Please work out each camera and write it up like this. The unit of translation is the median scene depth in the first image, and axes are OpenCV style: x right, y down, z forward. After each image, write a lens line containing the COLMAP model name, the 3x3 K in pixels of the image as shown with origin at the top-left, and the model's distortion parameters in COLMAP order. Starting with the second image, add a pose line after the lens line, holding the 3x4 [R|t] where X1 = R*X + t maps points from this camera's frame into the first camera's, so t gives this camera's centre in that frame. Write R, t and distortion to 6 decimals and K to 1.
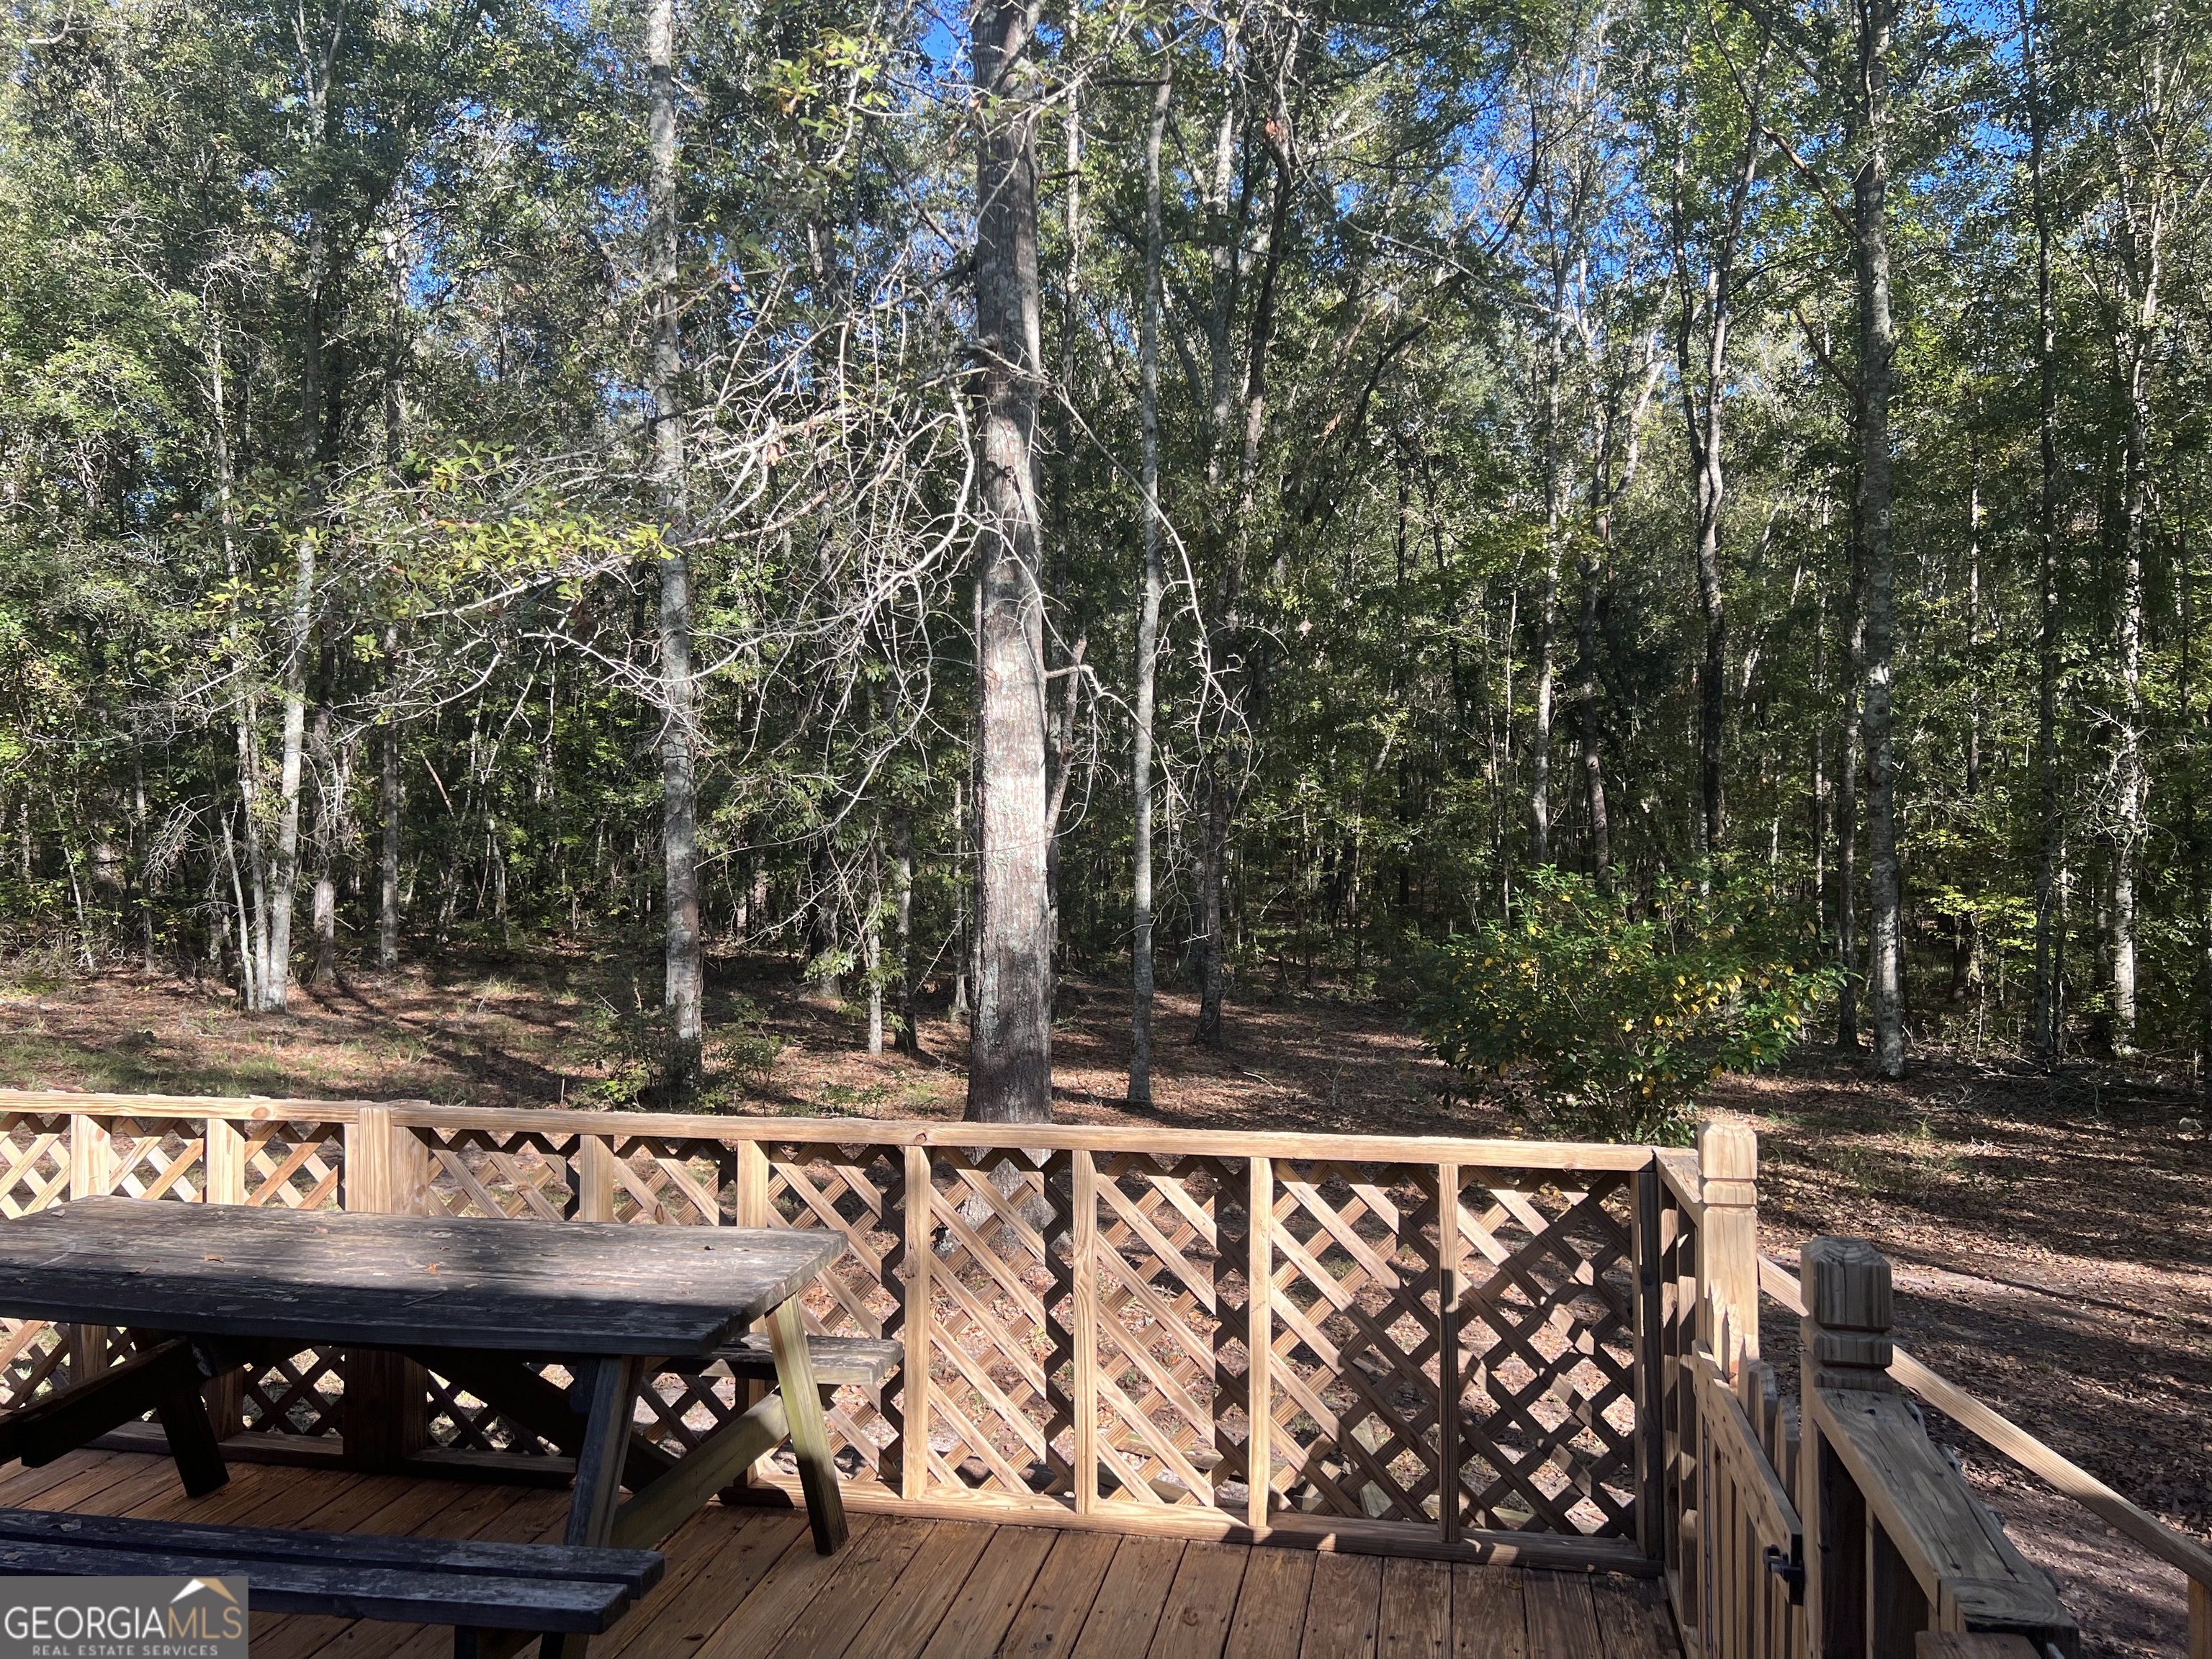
lens RADIAL K [[1652.5, 0, 1095.7], [0, 1652.5, 813.7], [0, 0, 1]] dist [0.062978, -0.076235]
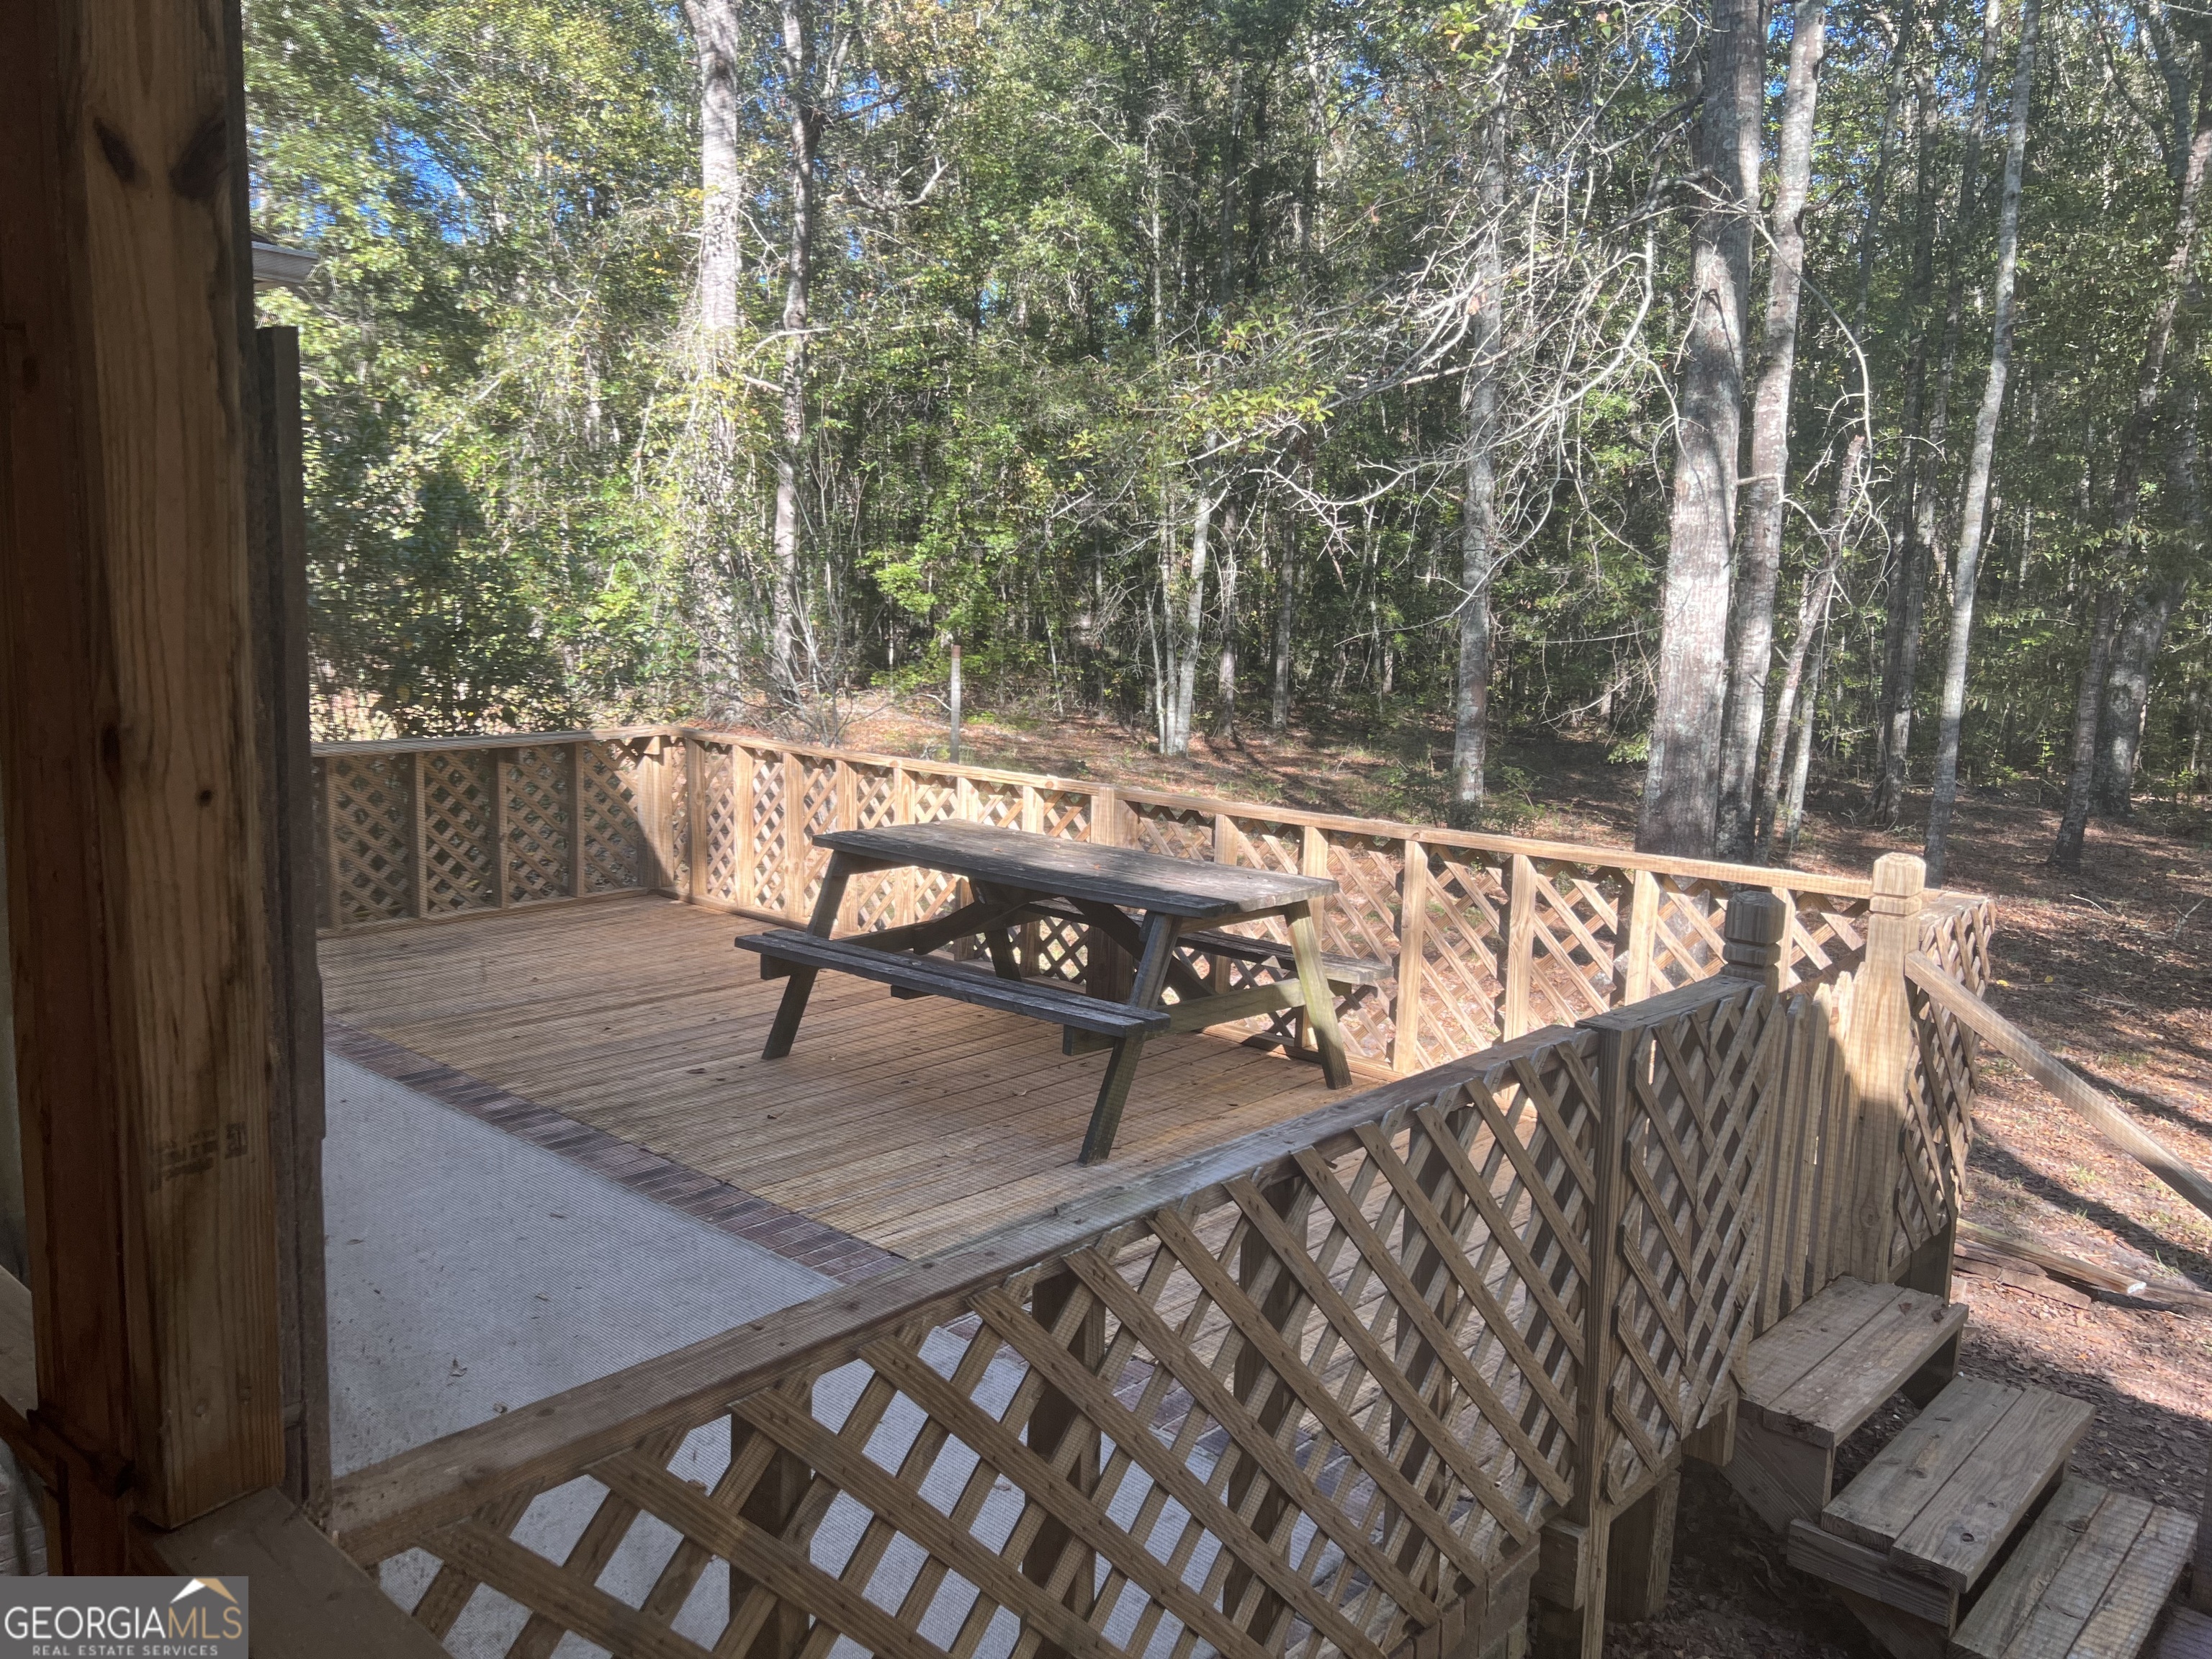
lens RADIAL K [[1652.5, 0, 1084.0], [0, 1652.5, 823.6], [0, 0, 1]] dist [0.062978, -0.076235]
pose [[0.856362, 0.095838, -0.507404, 0.075876], [-0.026982, 0.989588, 0.141375, -0.002301], [0.515670, -0.107378, 0.850032, -0.076735]]
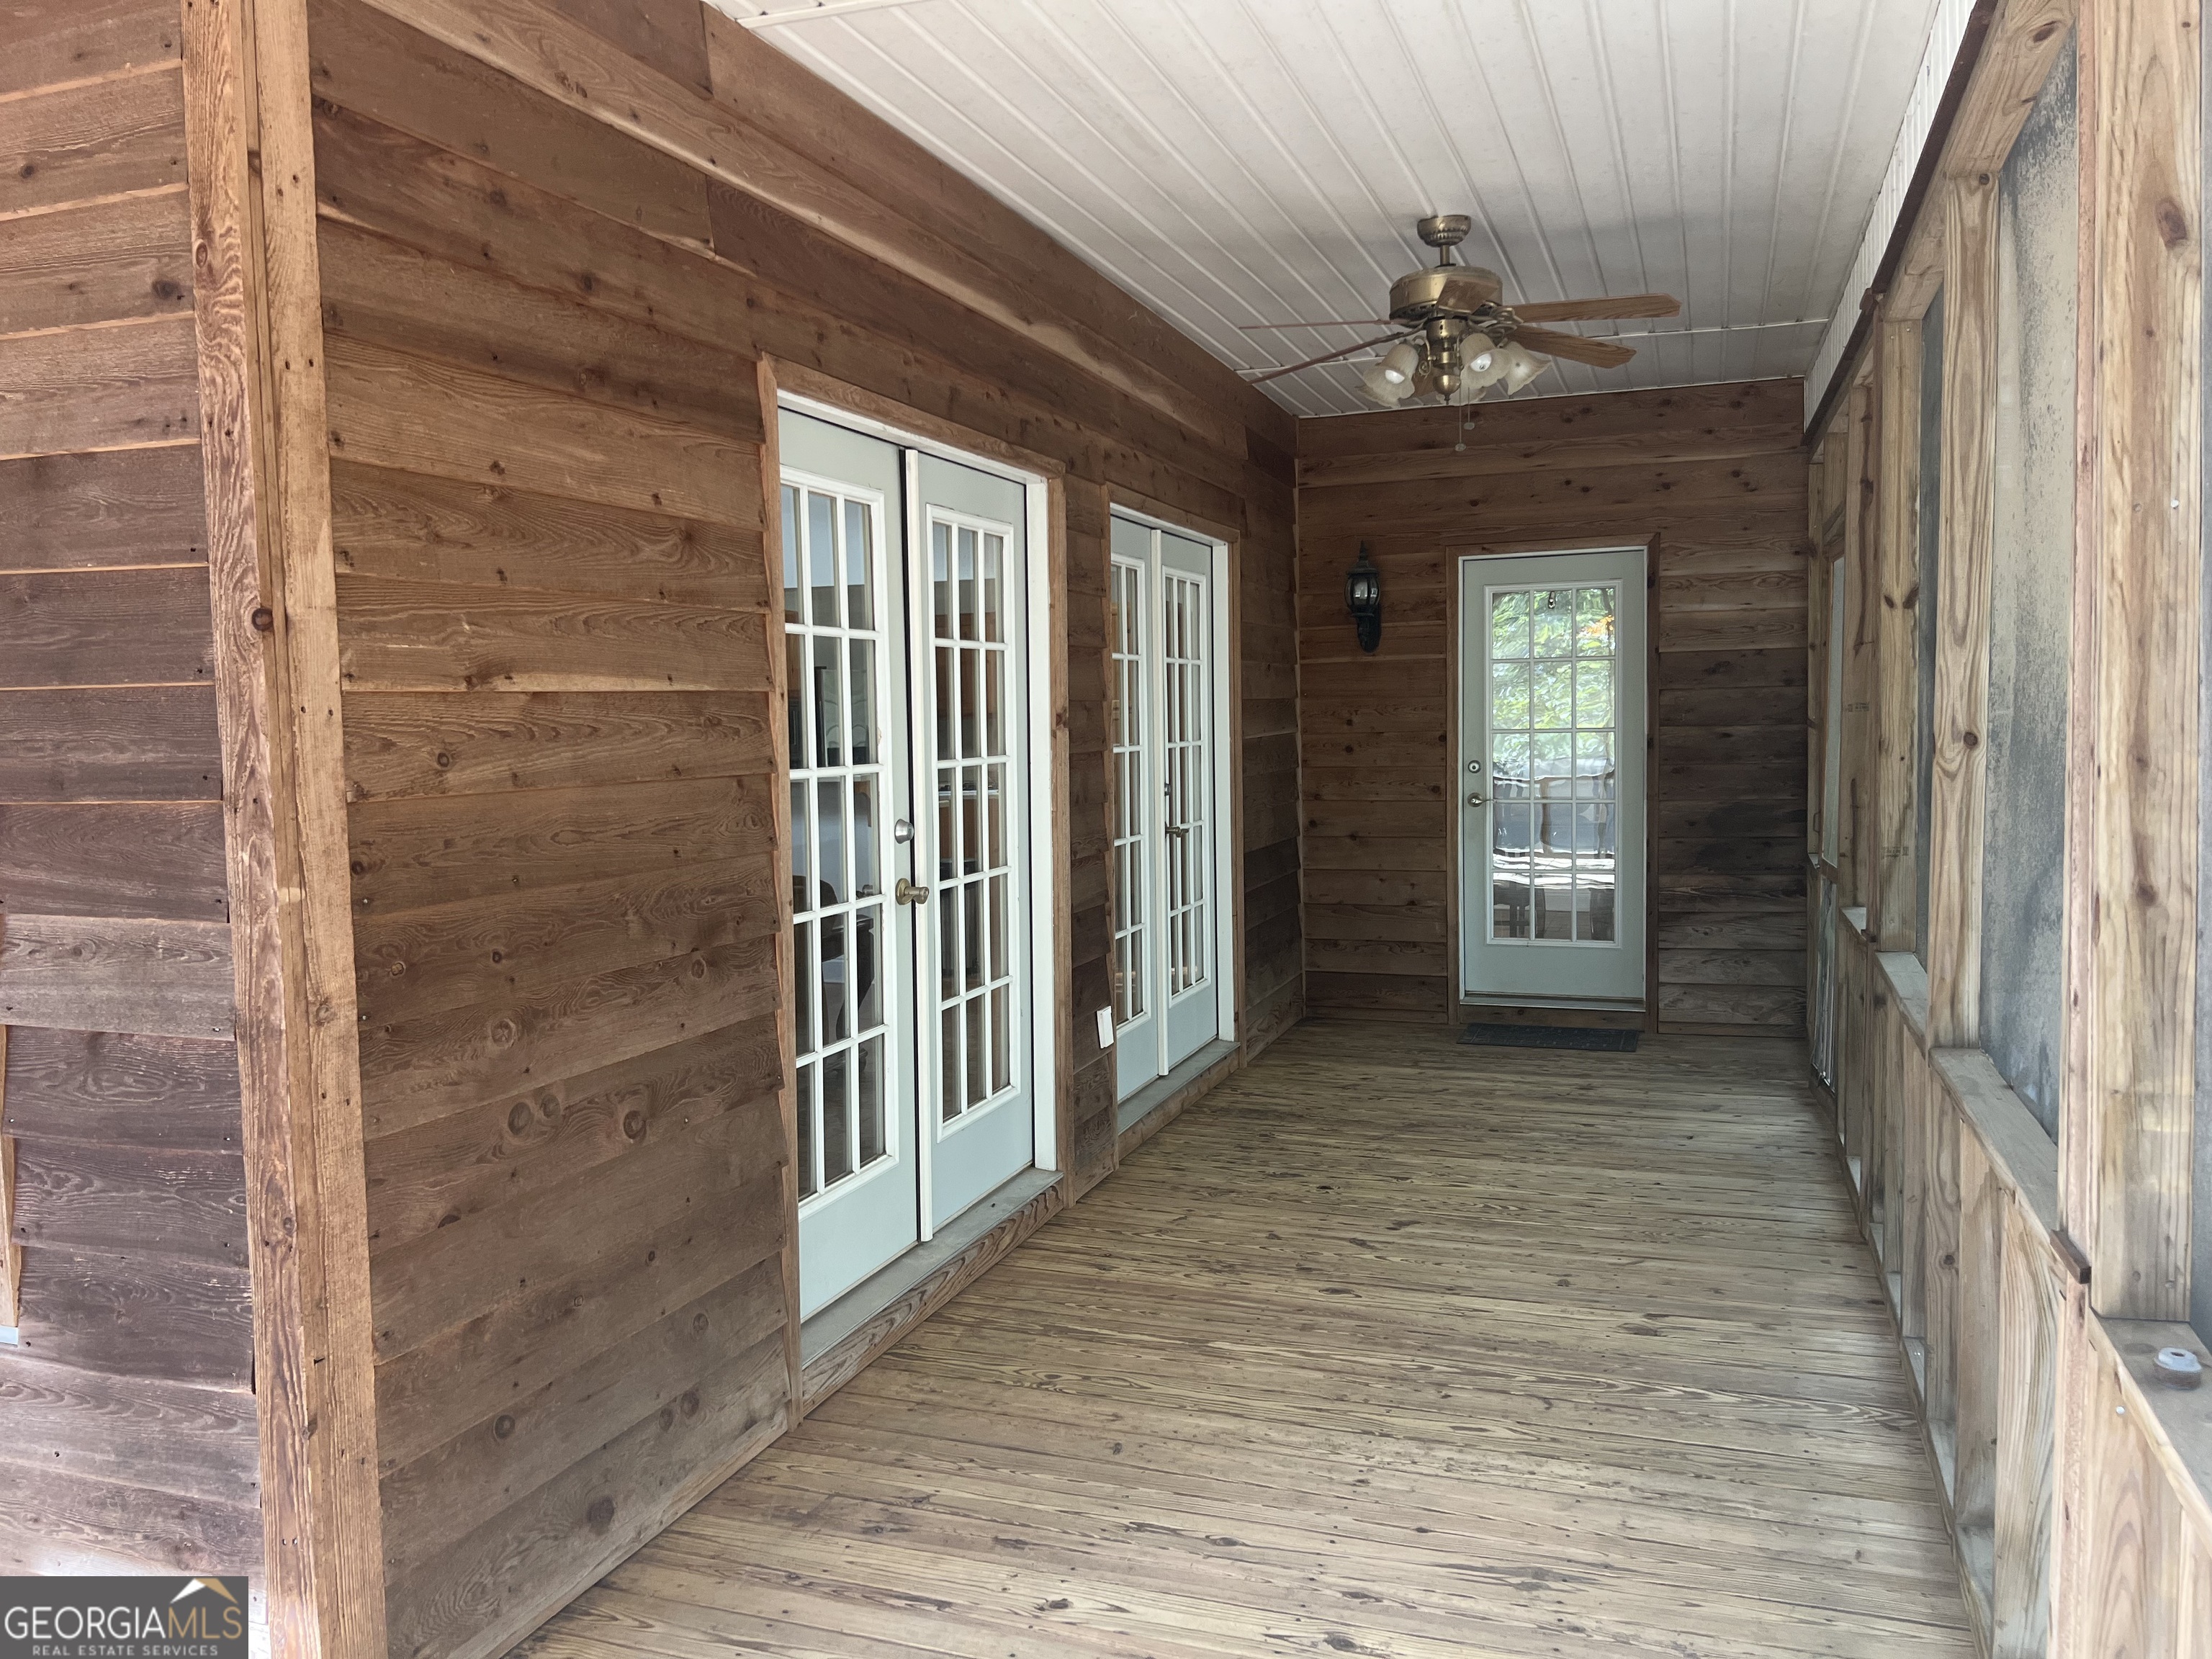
lens RADIAL K [[1652.5, 0, 1113.8], [0, 1652.5, 816.3], [0, 0, 1]] dist [0.062978, -0.076235]
pose [[-0.131696, 0.073215, -0.988583, 1.321059], [0.017455, 0.997285, 0.071535, -0.016092], [0.991136, -0.007835, -0.132617, -0.363385]]
